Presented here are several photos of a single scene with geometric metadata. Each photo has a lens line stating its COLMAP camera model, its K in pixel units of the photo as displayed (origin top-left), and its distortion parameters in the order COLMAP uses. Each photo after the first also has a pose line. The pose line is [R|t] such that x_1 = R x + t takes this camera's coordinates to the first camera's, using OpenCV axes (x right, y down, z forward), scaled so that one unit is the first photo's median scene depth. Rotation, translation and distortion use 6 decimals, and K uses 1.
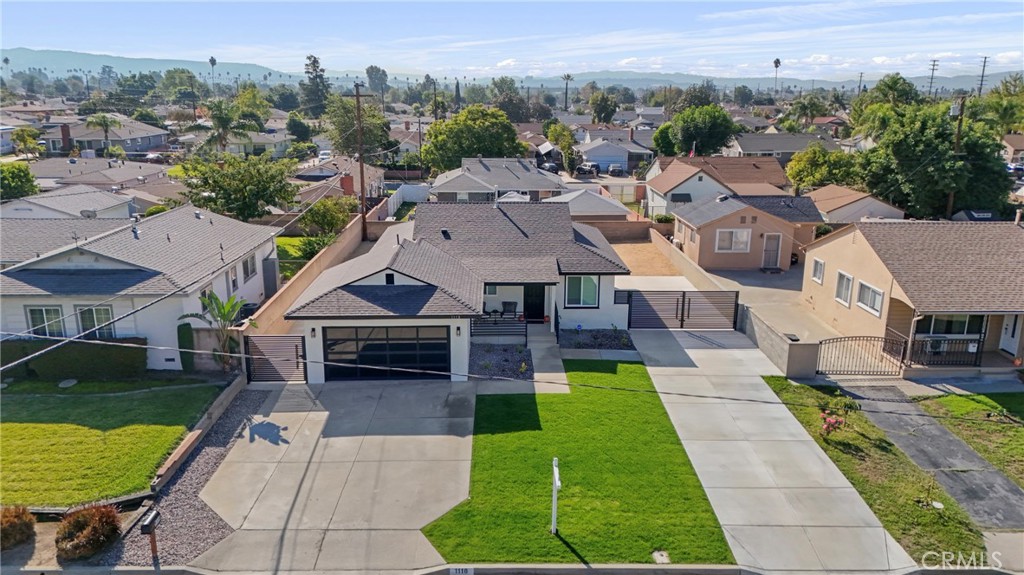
lens RADIAL K [[720.7, 0, 512.0], [0, 720.7, 287.5], [0, 0, 1]] dist [0.097465, -0.000177]
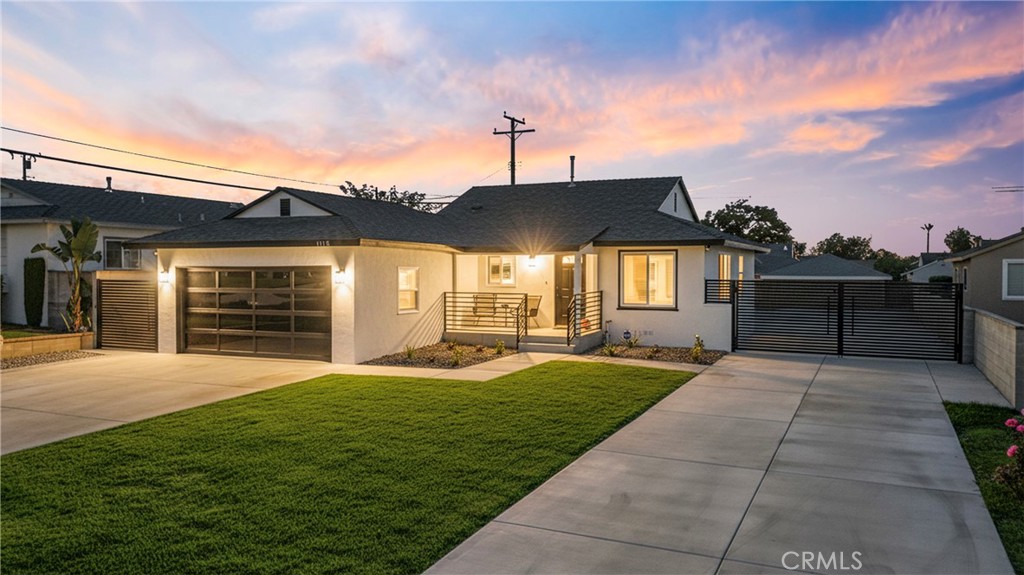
lens RADIAL K [[718.4, 0, 511.2], [0, 718.4, 284.1], [0, 0, 1]] dist [0.003947, 0.000984]
pose [[0.910515, 0.005406, -0.413440, 0.295418], [-0.097779, 0.974368, -0.202597, 0.172394], [0.401748, 0.224893, 0.887706, 0.530621]]
